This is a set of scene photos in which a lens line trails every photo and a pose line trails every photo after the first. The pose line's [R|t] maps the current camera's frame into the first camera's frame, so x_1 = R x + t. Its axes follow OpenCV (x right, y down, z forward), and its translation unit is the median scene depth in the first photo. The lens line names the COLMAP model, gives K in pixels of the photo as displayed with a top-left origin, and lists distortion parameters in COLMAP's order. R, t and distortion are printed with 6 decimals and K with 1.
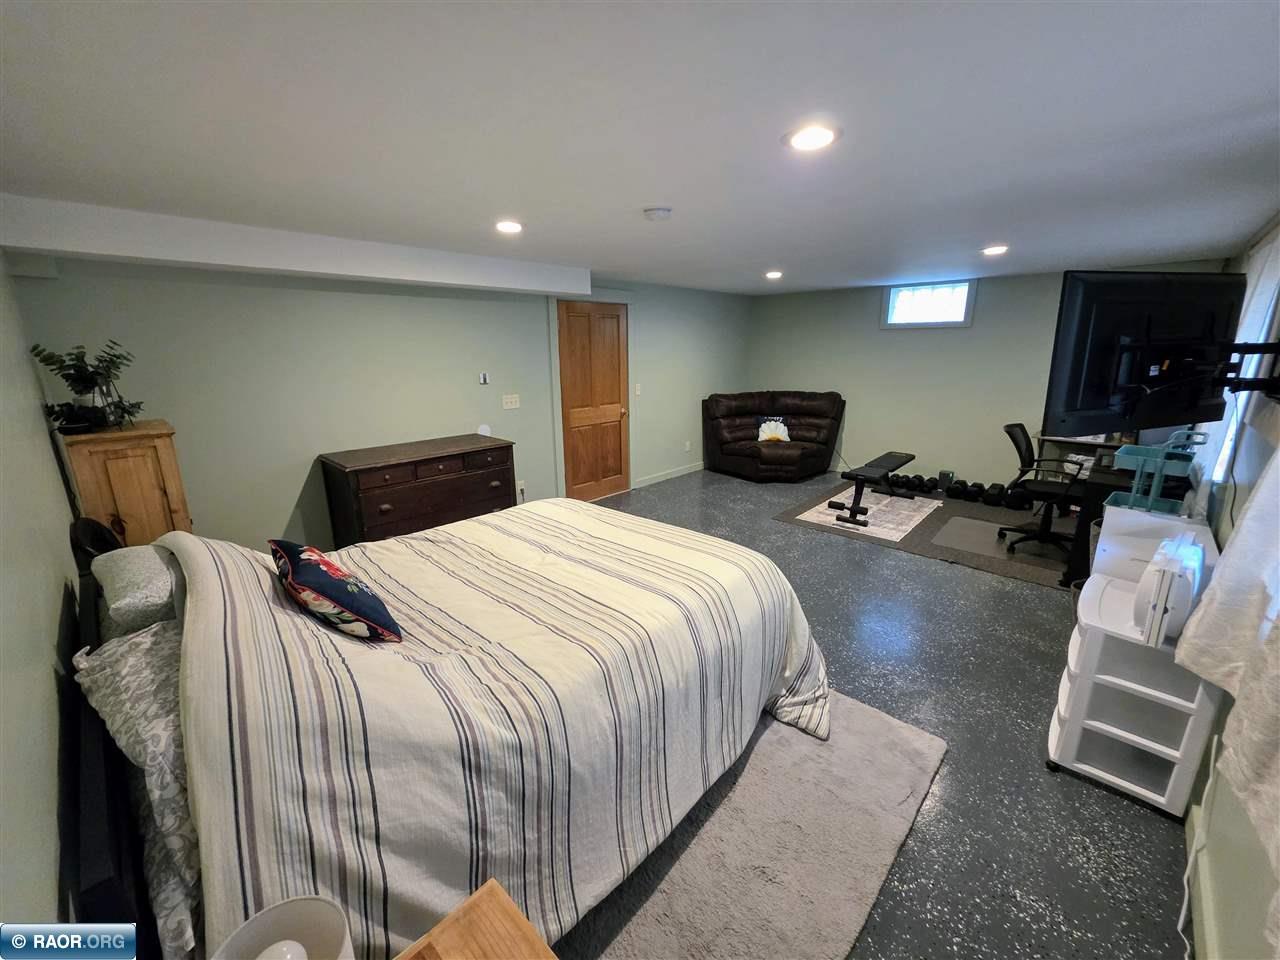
lens RADIAL K [[513.6, 0, 637.1], [0, 513.6, 478.2], [0, 0, 1]] dist [0.006581, -0.001117]
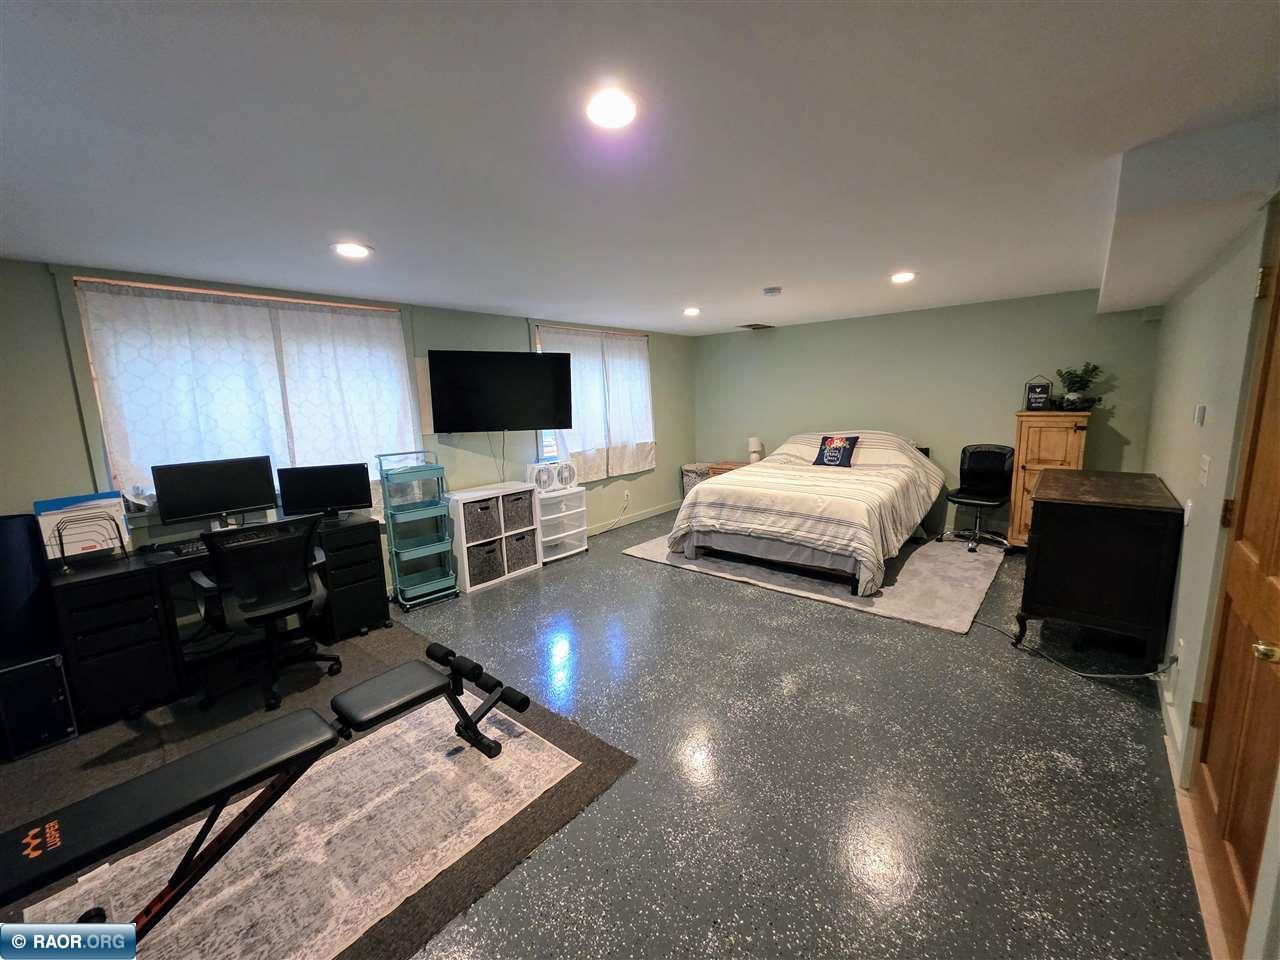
lens RADIAL K [[513.6, 0, 641.9], [0, 513.6, 479.0], [0, 0, 1]] dist [0.006581, -0.001117]
pose [[-0.997939, 0.050899, -0.039089, 0.234870], [0.030648, 0.913113, 0.406553, -0.289271], [0.056386, 0.404517, -0.912791, 1.174791]]
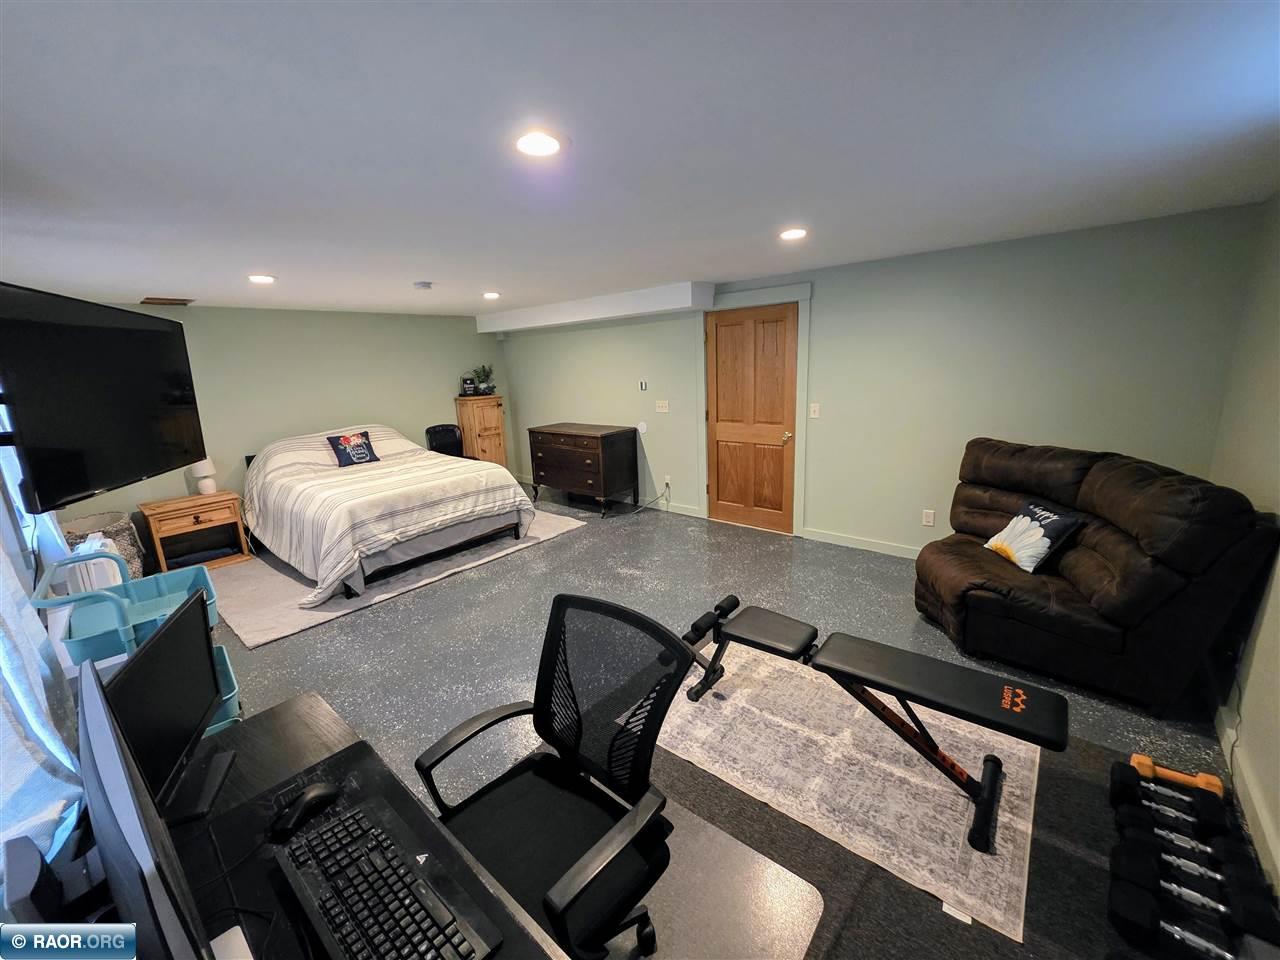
lens RADIAL K [[513.6, 0, 637.9], [0, 513.6, 479.0], [0, 0, 1]] dist [0.006581, -0.001117]
pose [[0.054020, 0.234574, -0.970596, 0.775400], [-0.209986, 0.952948, 0.218622, -0.197195], [0.976211, 0.192002, 0.100736, 0.723801]]
